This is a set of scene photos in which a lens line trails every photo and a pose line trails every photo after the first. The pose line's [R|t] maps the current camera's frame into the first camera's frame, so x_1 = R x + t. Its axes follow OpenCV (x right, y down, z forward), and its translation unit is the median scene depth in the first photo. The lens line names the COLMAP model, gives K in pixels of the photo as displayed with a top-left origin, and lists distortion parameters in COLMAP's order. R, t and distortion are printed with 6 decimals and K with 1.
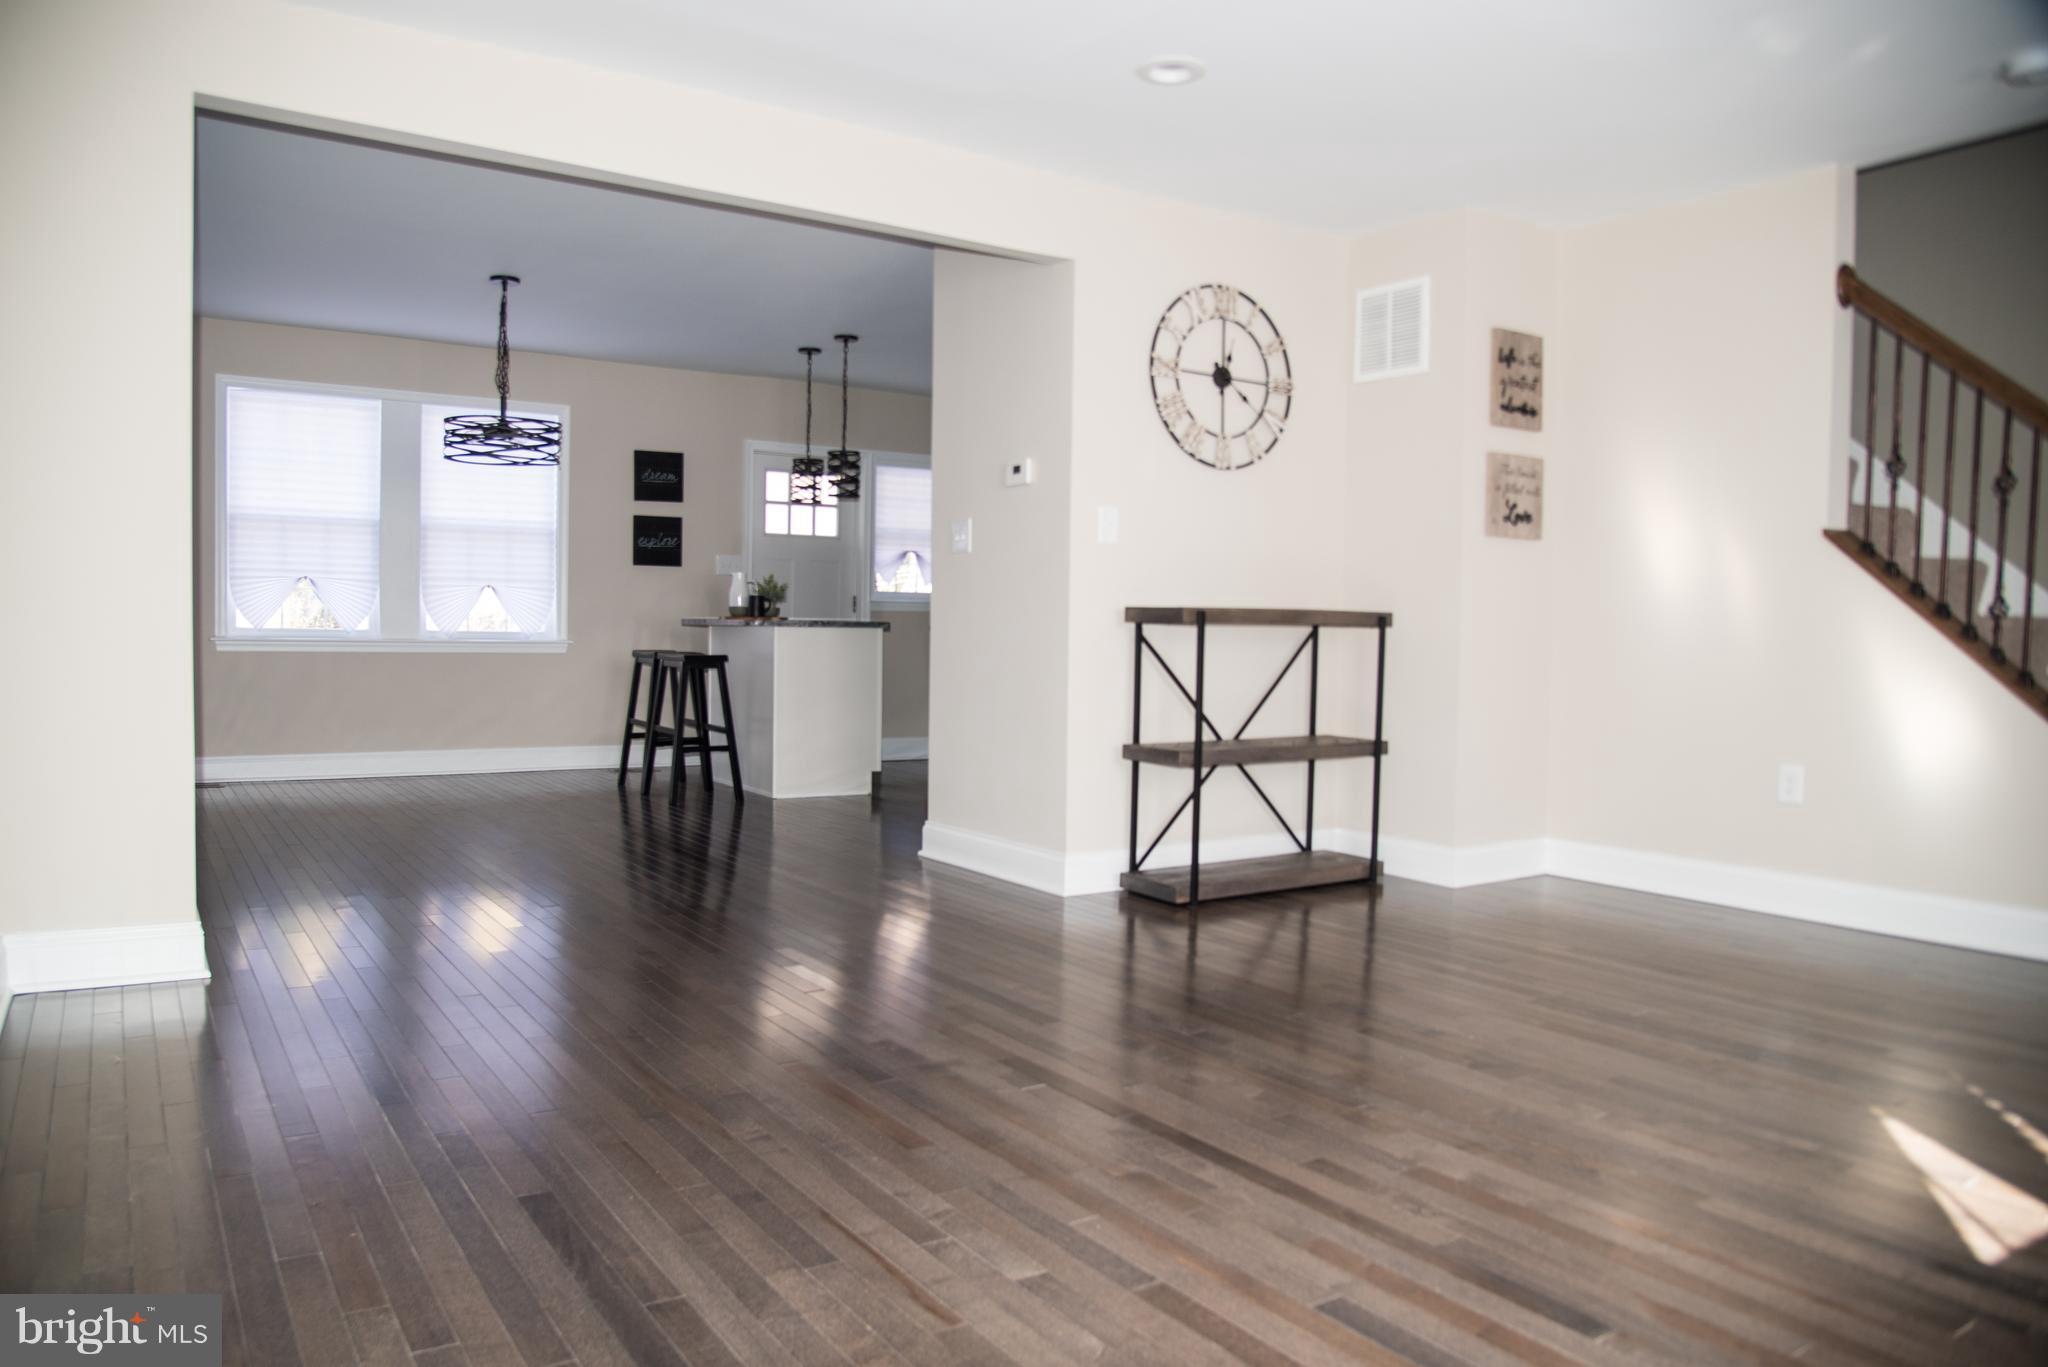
lens RADIAL K [[1405.7, 0, 986.6], [0, 1405.7, 694.9], [0, 0, 1]] dist [-0.107982, 0.057970]
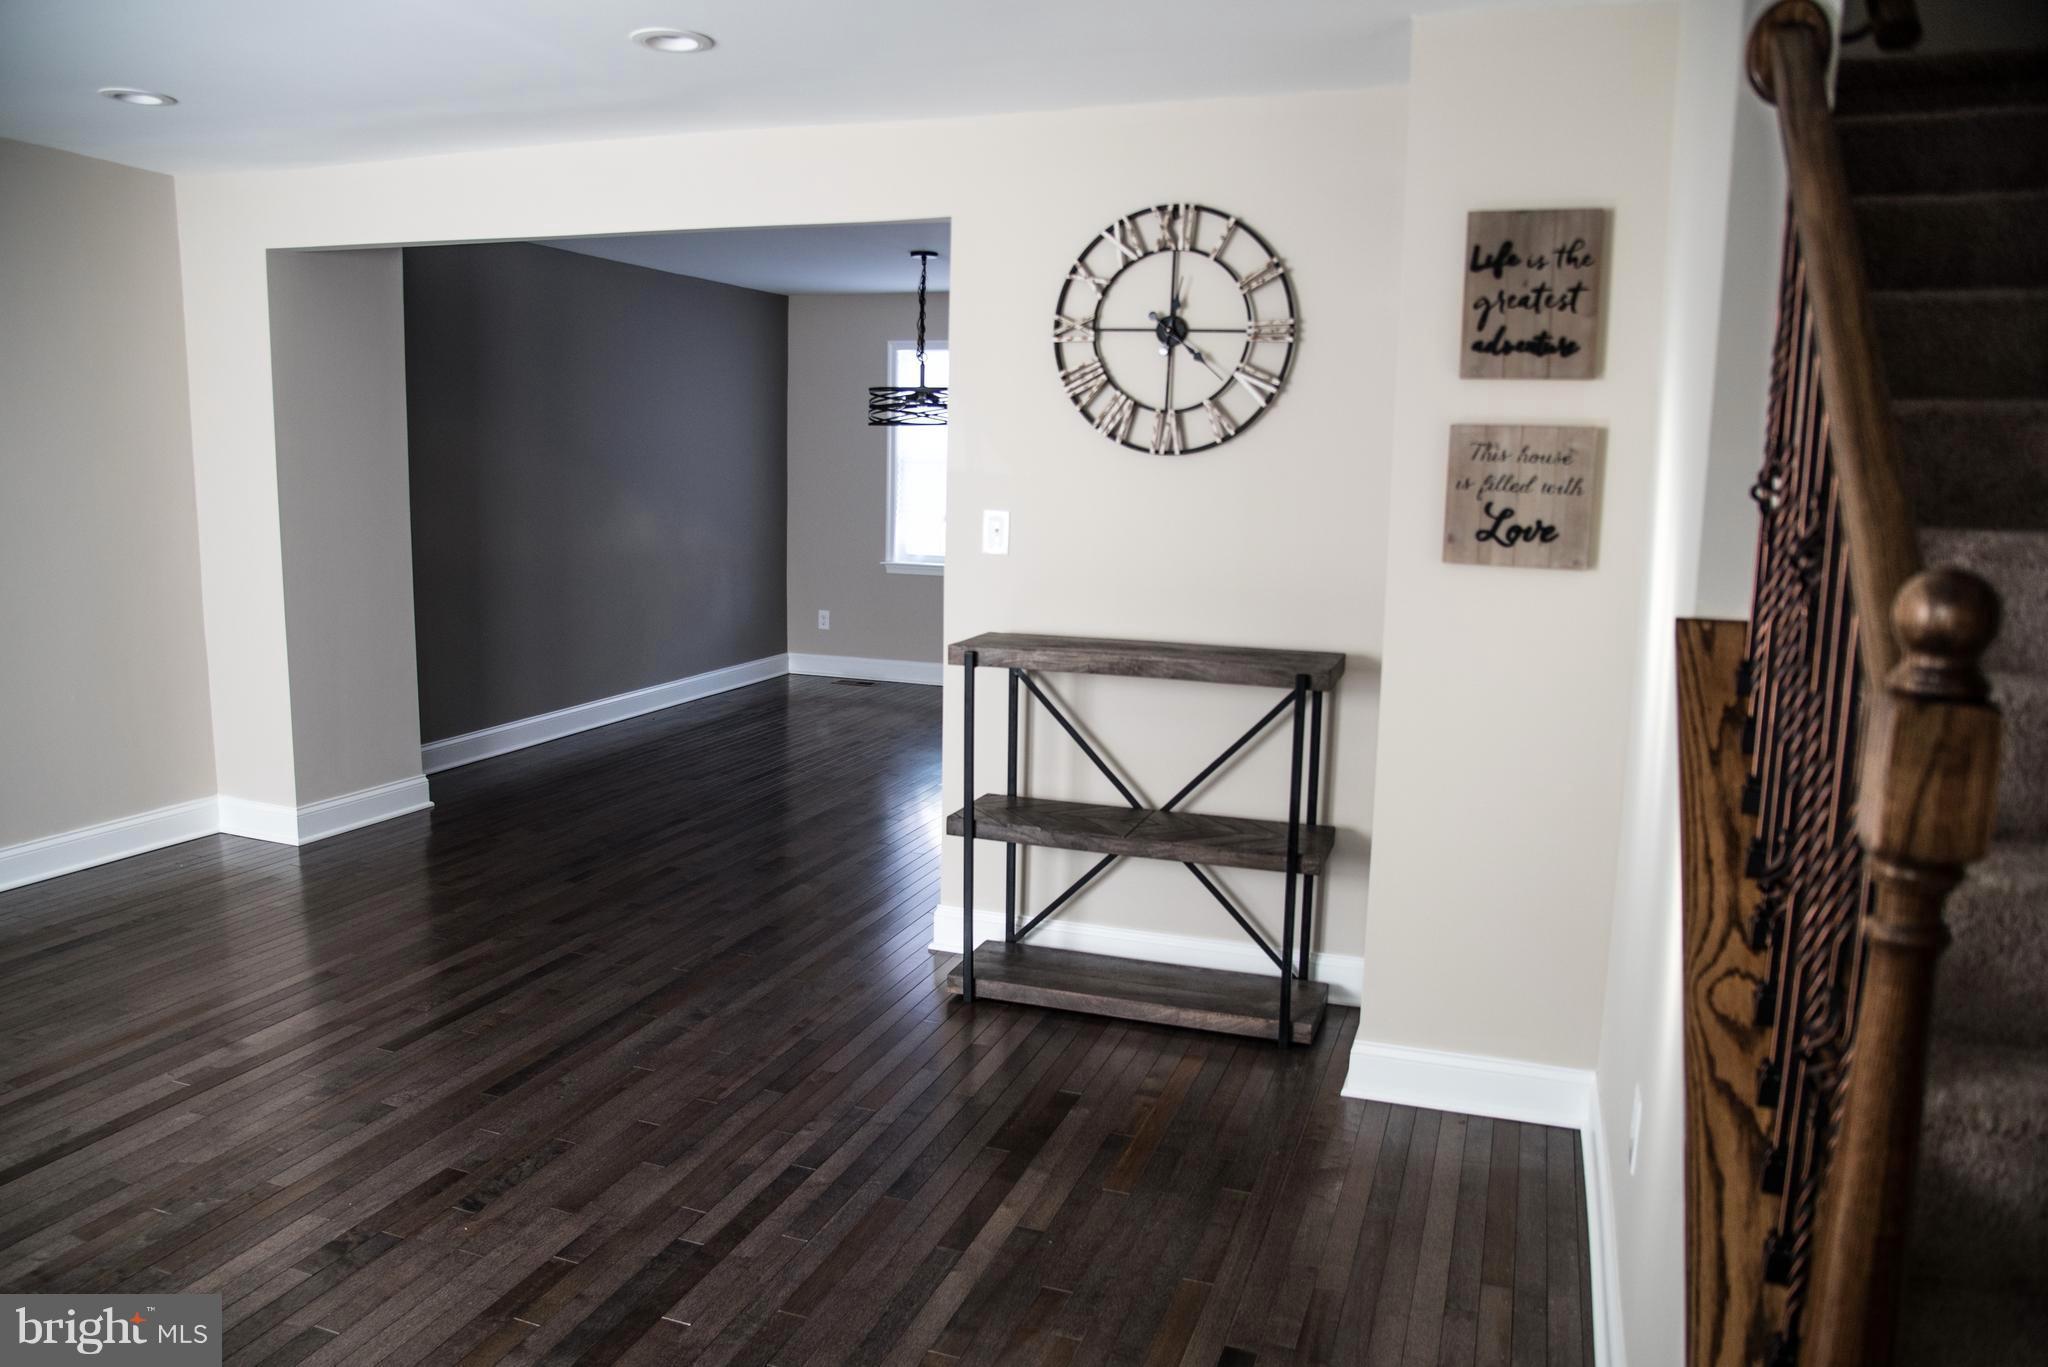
lens RADIAL K [[1405.7, 0, 1016.8], [0, 1405.7, 685.2], [0, 0, 1]] dist [-0.107982, 0.057970]
pose [[0.610882, 0.123430, -0.782041, 0.726919], [-0.047582, 0.991711, 0.119353, -0.124834], [0.790291, -0.035699, 0.611691, 0.471698]]
